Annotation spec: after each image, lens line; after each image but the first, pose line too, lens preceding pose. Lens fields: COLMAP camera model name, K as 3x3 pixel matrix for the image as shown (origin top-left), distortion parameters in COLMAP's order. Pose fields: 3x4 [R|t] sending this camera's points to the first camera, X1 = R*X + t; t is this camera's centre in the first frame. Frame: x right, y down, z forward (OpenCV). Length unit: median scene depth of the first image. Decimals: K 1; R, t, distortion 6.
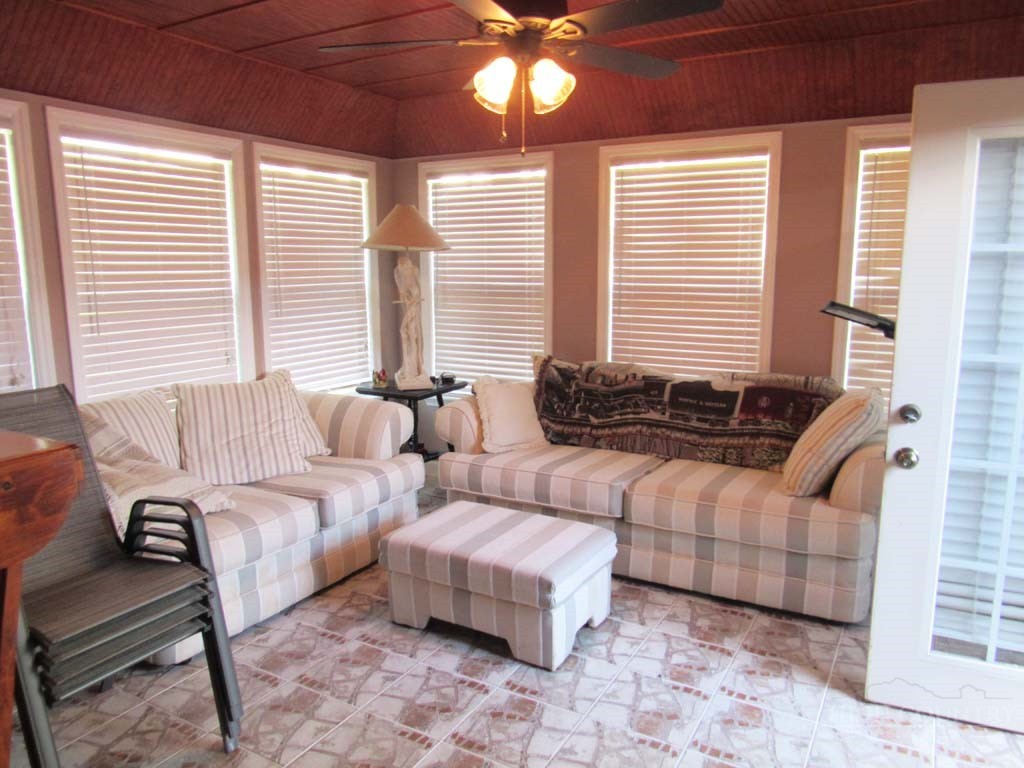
lens RADIAL K [[735.7, 0, 512.0], [0, 735.7, 384.0], [0, 0, 1]] dist [-0.036466, 0.022239]
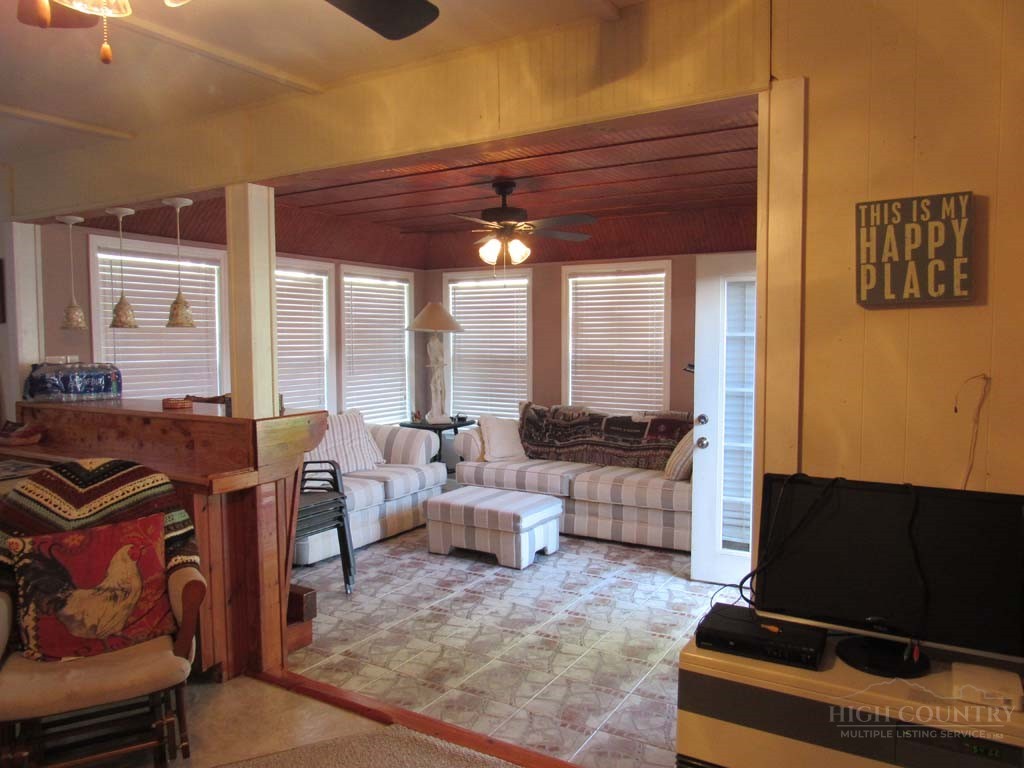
lens RADIAL K [[735.7, 0, 512.0], [0, 735.7, 384.0], [0, 0, 1]] dist [-0.036466, 0.022239]
pose [[0.999923, 0.003126, -0.012044, 0.036844], [-0.004309, 0.995028, -0.099504, 0.083645], [0.011674, 0.099548, 0.994964, -0.554290]]
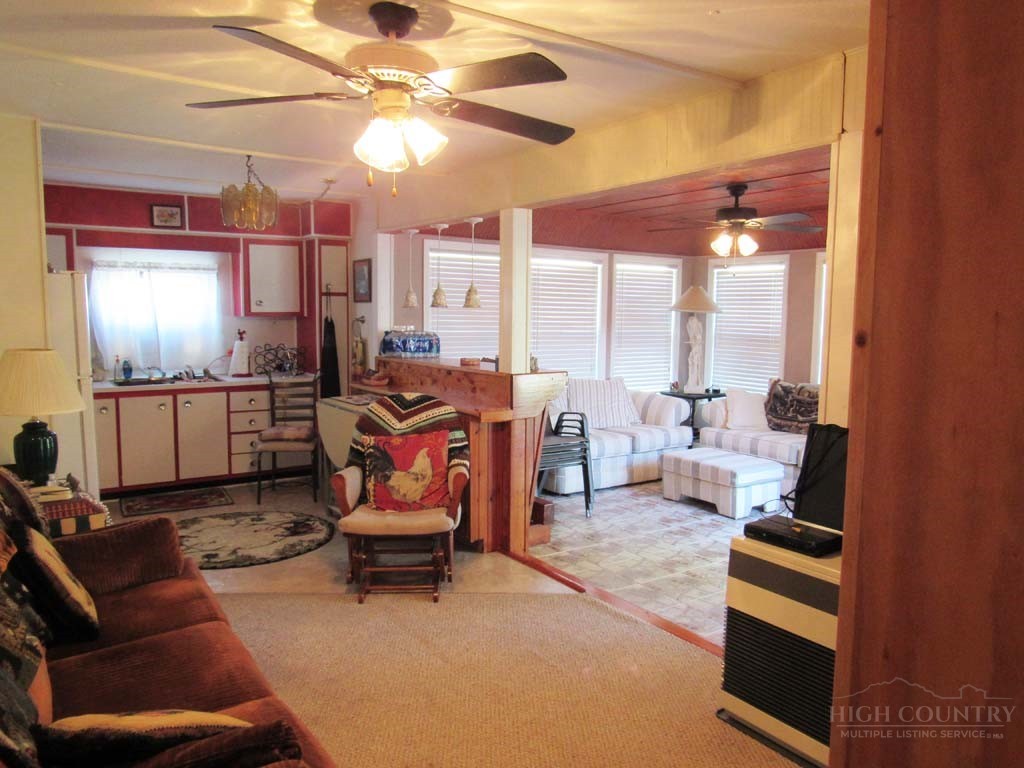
lens RADIAL K [[735.7, 0, 512.0], [0, 735.7, 384.0], [0, 0, 1]] dist [-0.036466, 0.022239]
pose [[0.901861, 0.059680, -0.427884, 0.238038], [-0.088338, 0.994961, -0.047419, 0.113975], [0.422898, 0.080563, 0.902589, -0.792141]]
